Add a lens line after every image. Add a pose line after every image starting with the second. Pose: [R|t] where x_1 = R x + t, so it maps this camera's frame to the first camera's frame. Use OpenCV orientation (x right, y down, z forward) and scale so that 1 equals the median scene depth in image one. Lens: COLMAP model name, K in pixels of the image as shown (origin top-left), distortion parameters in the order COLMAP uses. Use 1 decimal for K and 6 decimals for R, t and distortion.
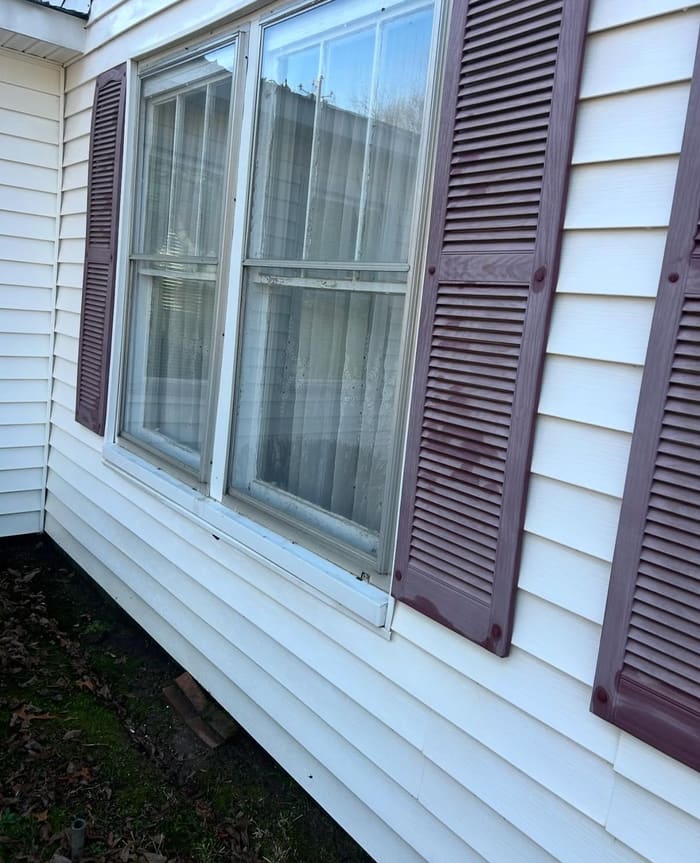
lens RADIAL K [[732.9, 0, 331.1], [0, 732.9, 432.5], [0, 0, 1]] dist [0.080844, 0.000656]
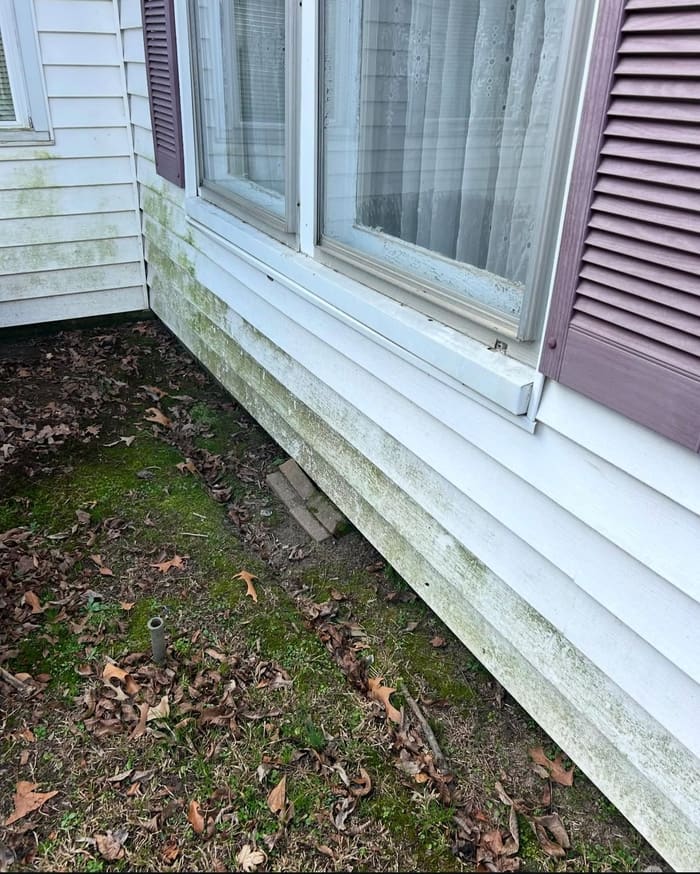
lens RADIAL K [[699.6, 0, 350.0], [0, 699.6, 437.0], [0, 0, 1]] dist [0.053001, 0.006769]
pose [[0.987400, 0.016980, -0.157333, 0.010066], [0.029728, 0.956623, 0.289808, 0.071358], [0.155429, -0.290834, 0.944064, 0.284732]]
